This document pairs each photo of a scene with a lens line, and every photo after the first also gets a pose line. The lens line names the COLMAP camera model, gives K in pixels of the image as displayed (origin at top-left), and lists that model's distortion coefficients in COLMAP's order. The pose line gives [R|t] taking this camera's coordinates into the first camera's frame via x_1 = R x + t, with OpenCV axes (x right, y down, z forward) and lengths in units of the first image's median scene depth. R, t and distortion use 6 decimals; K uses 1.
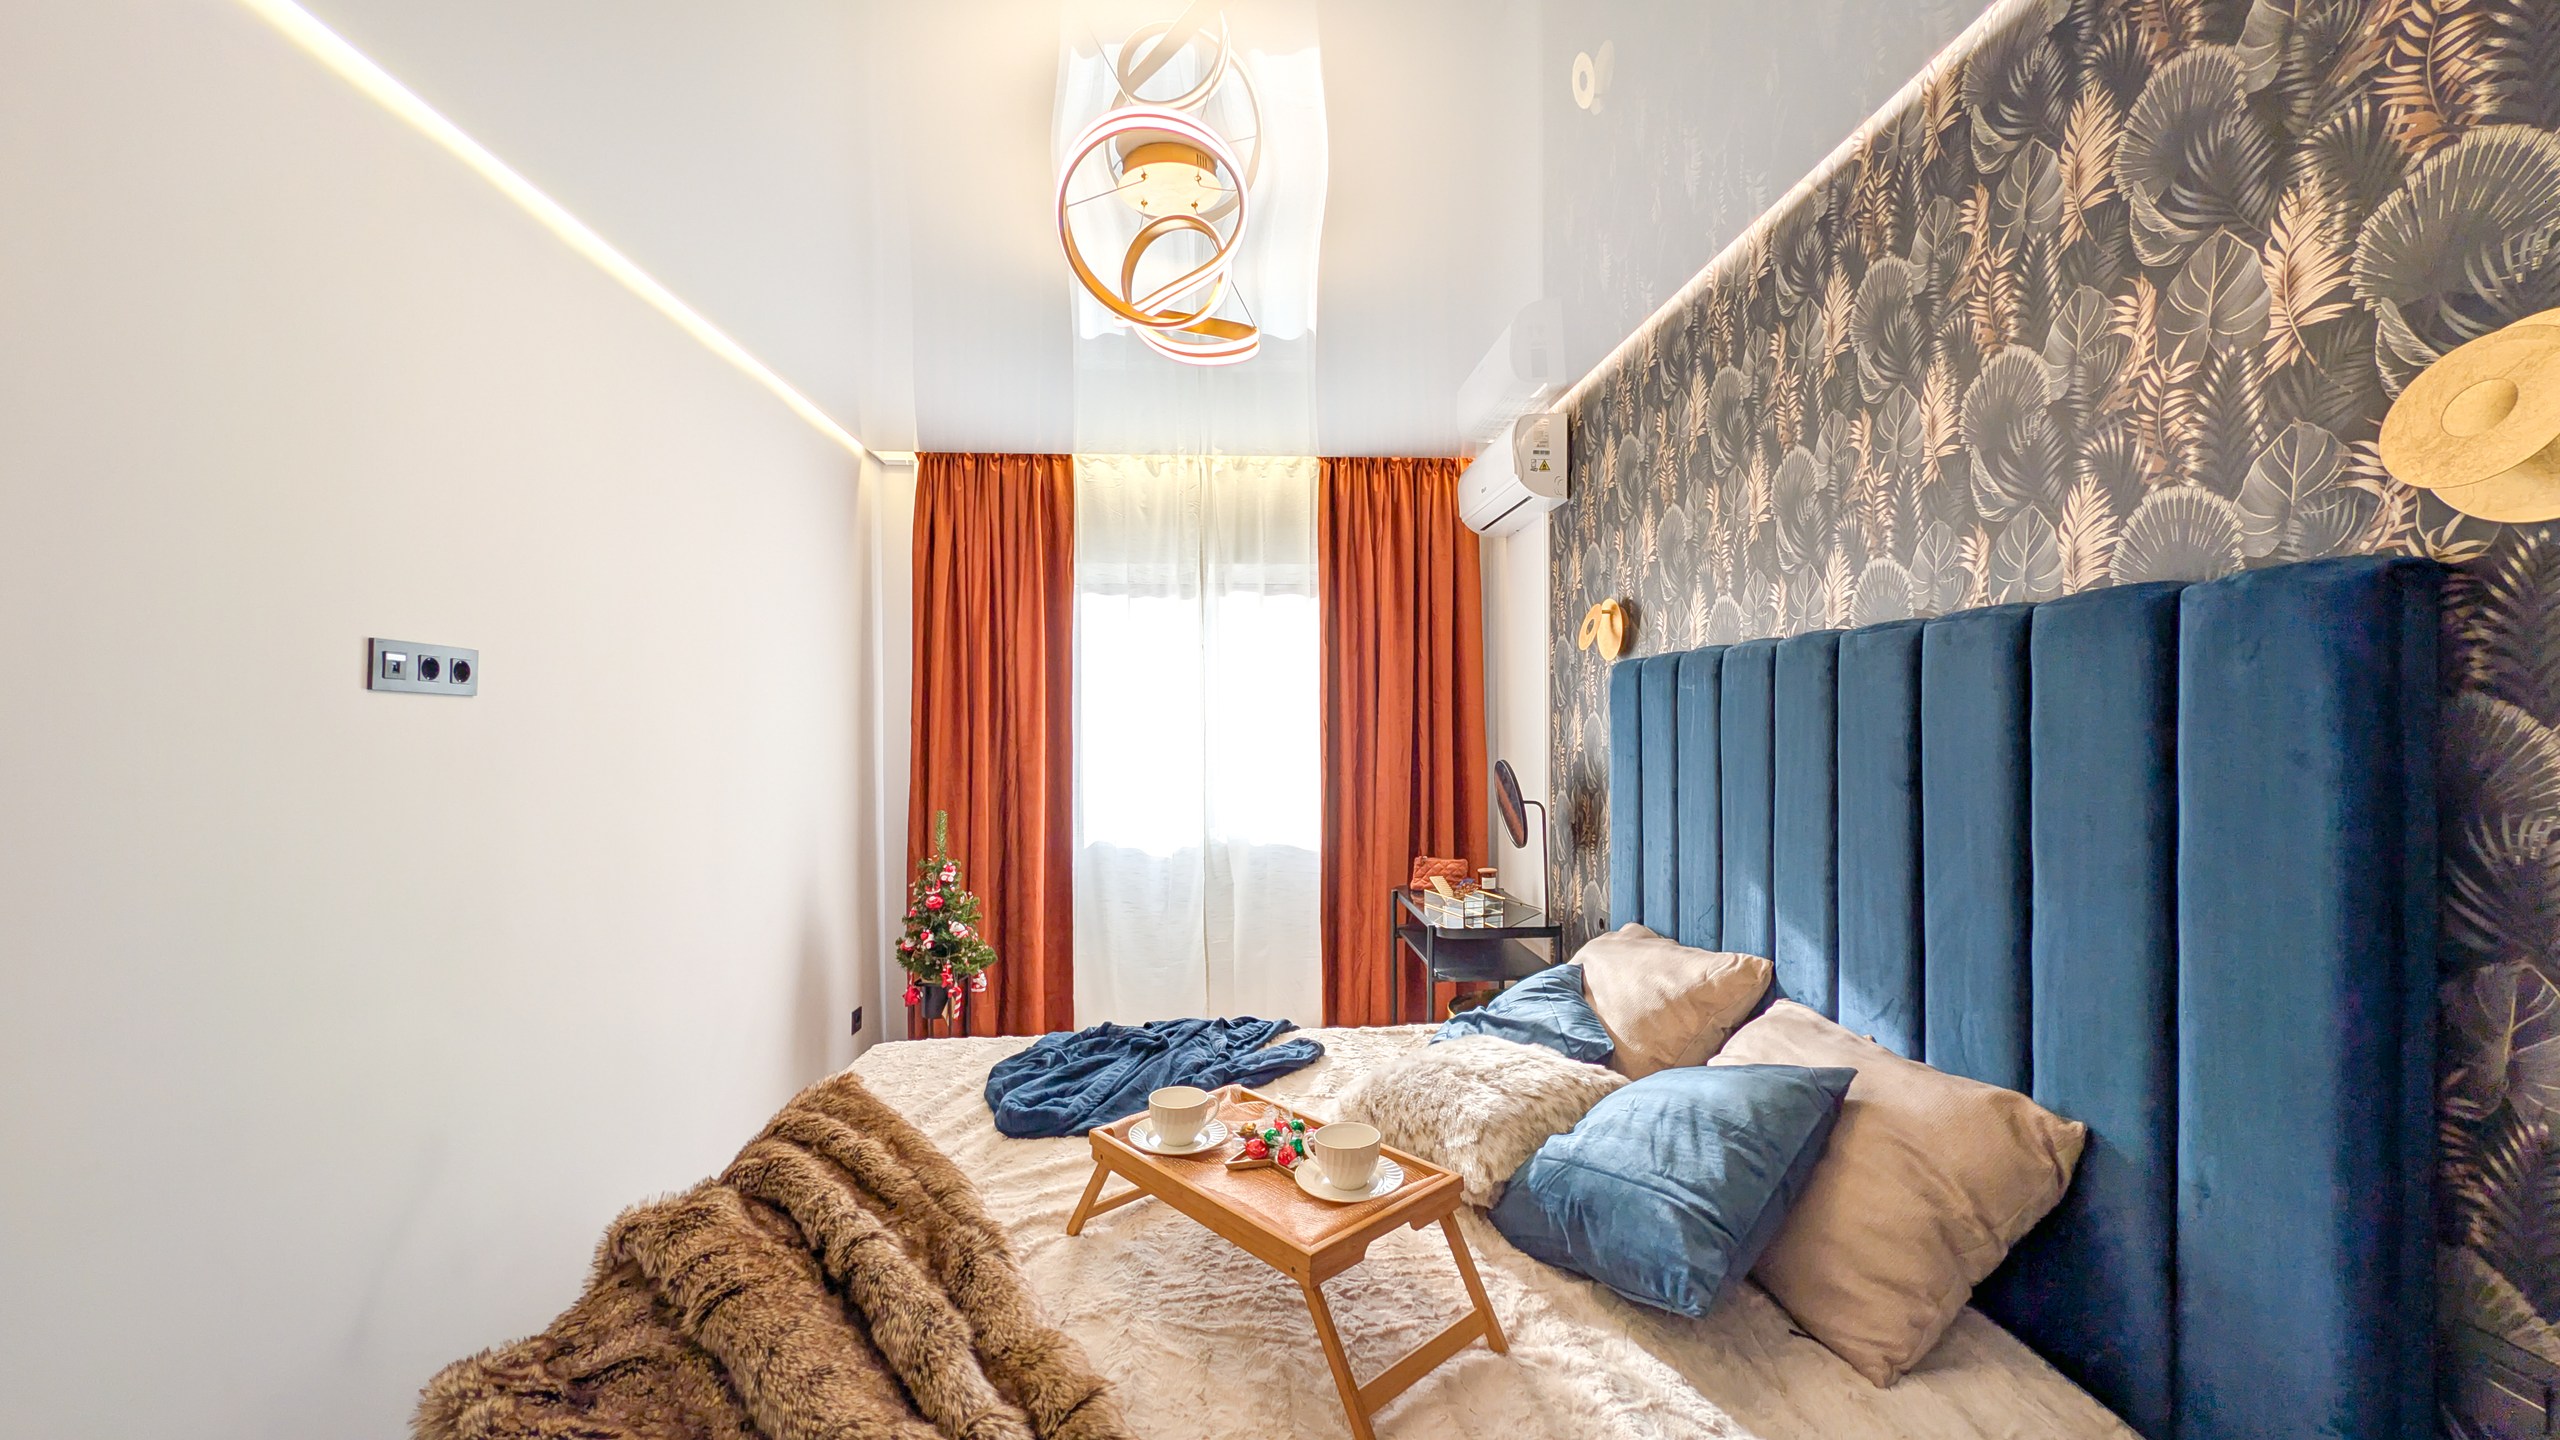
lens RADIAL K [[987.3, 0, 1279.9], [0, 987.3, 725.9], [0, 0, 1]] dist [0.000200, 0.000154]
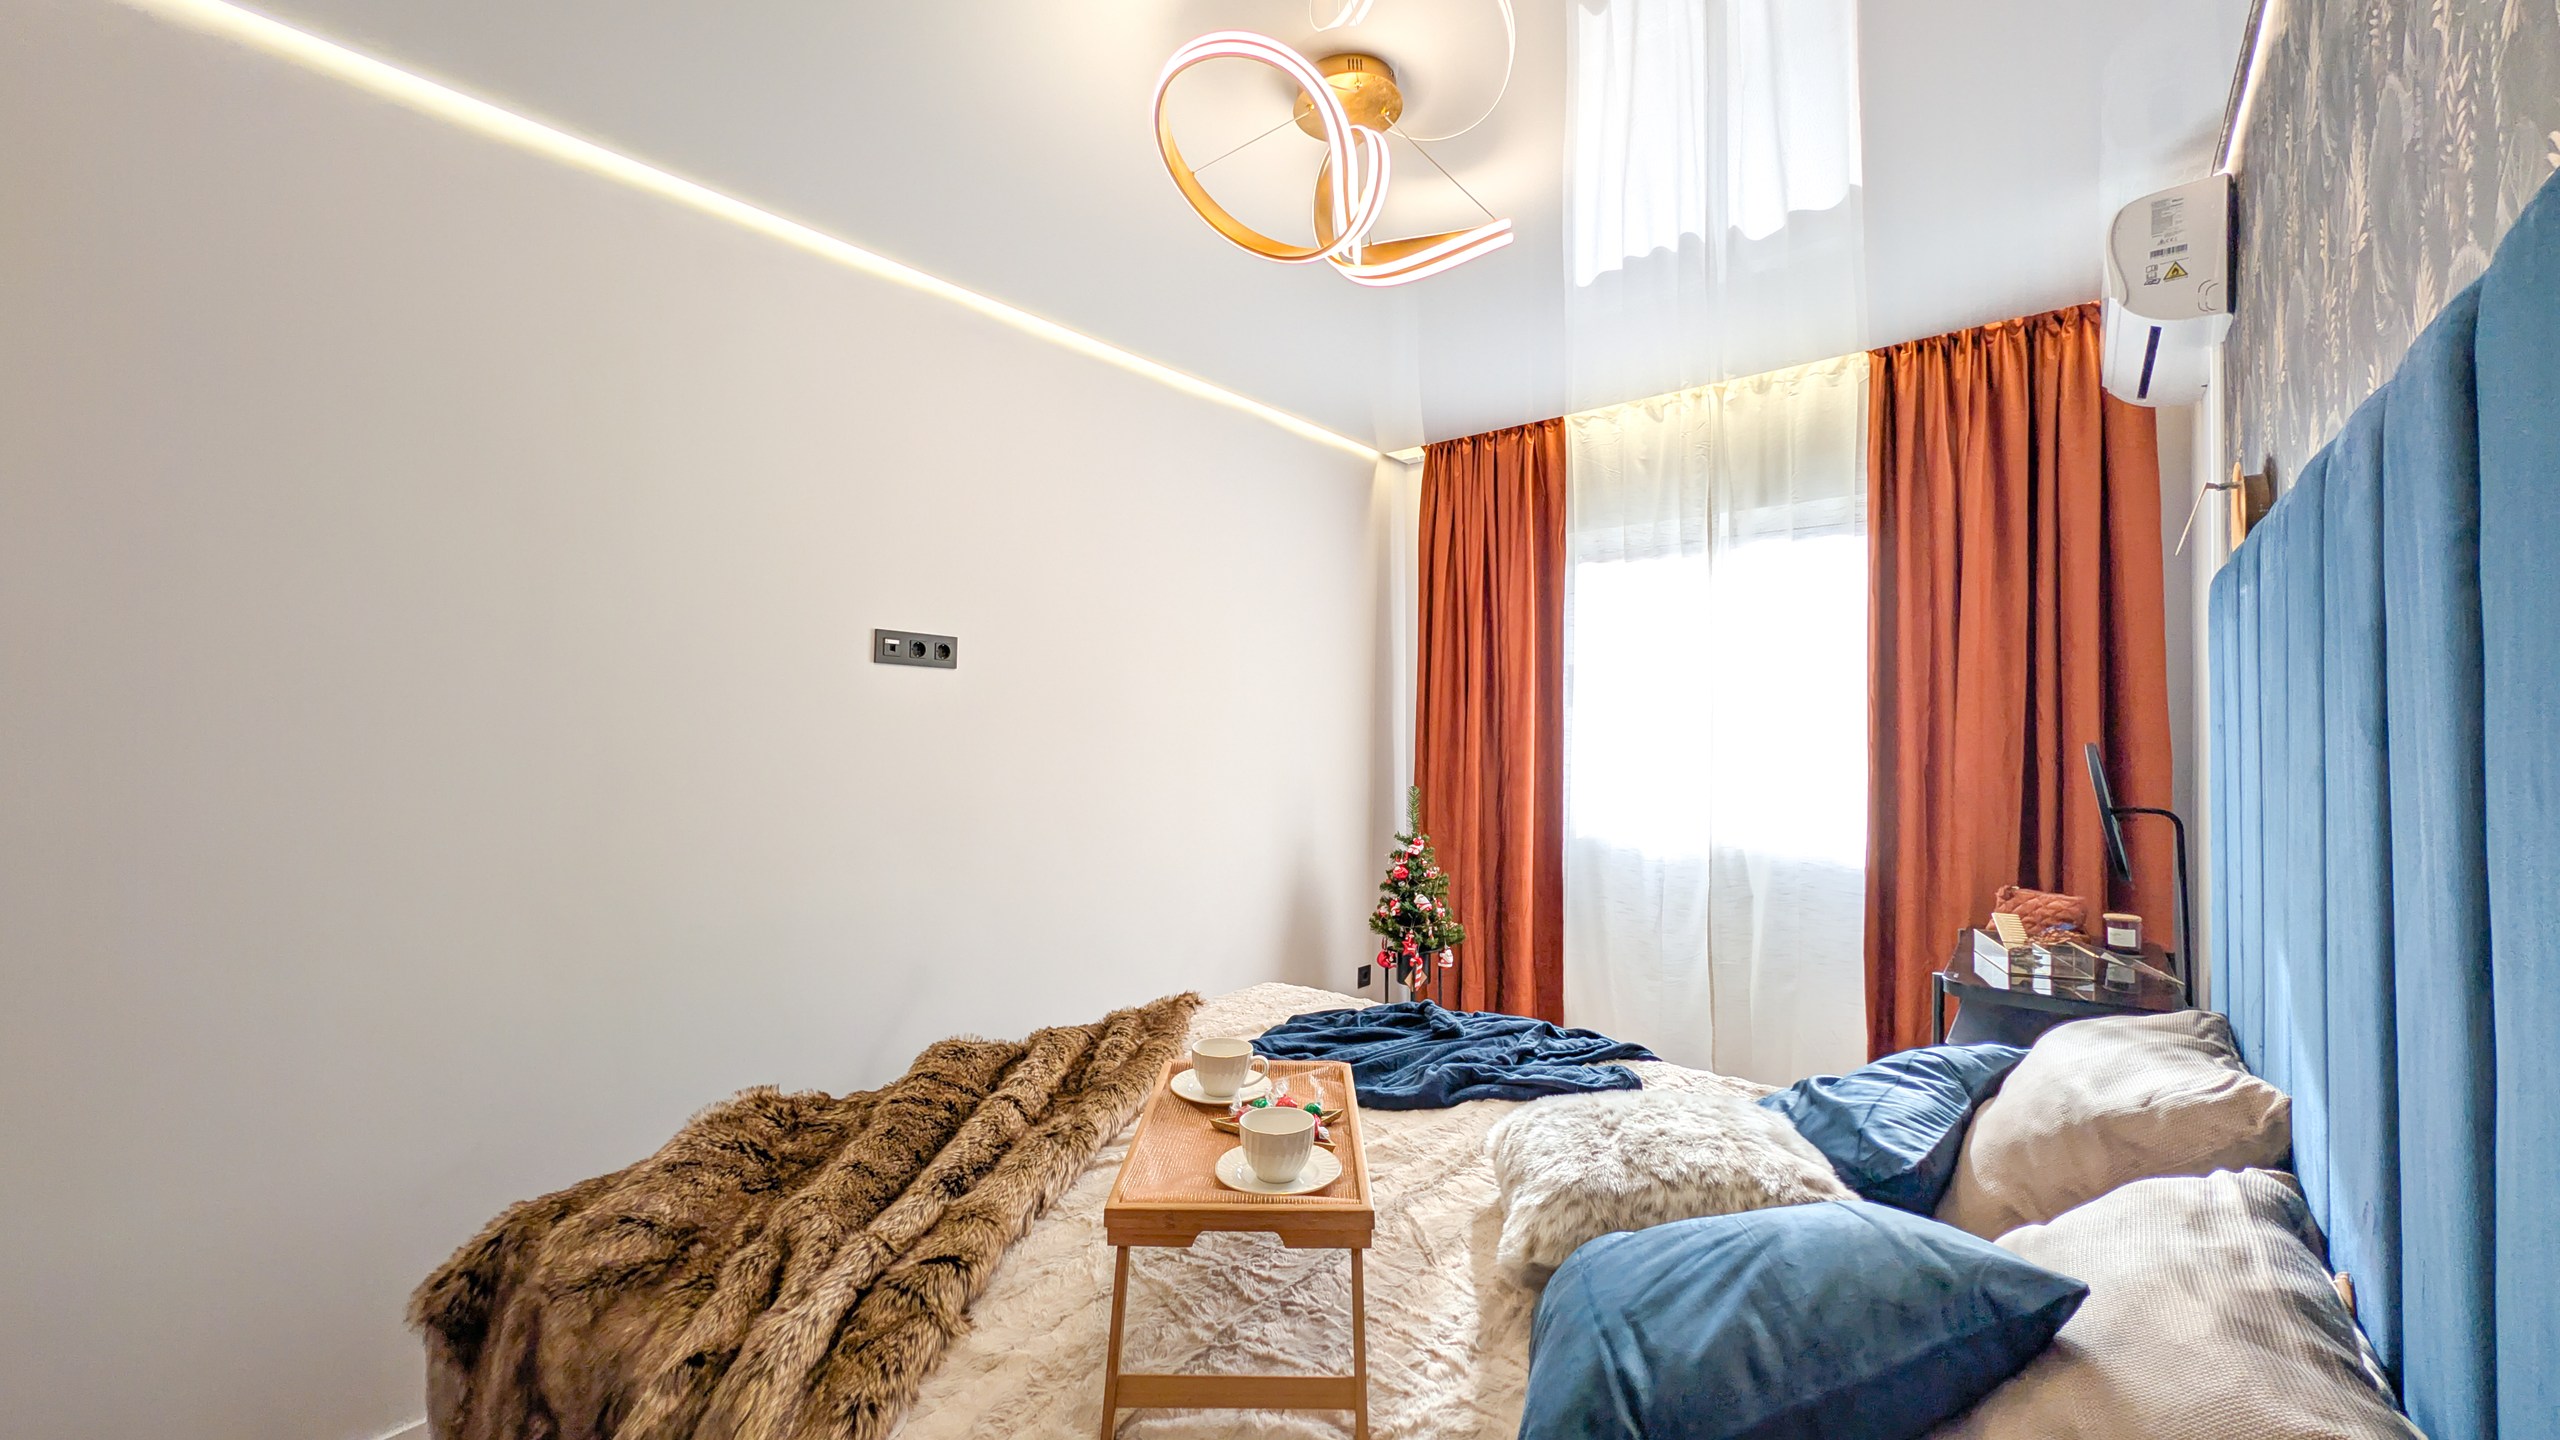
lens RADIAL K [[987.3, 0, 1286.1], [0, 987.3, 731.0], [0, 0, 1]] dist [0.000200, 0.000154]
pose [[0.723531, 0.005596, -0.690269, 0.250355], [-0.008165, 0.999967, -0.000452, 0.027001], [0.690243, 0.005963, 0.723553, 0.140220]]
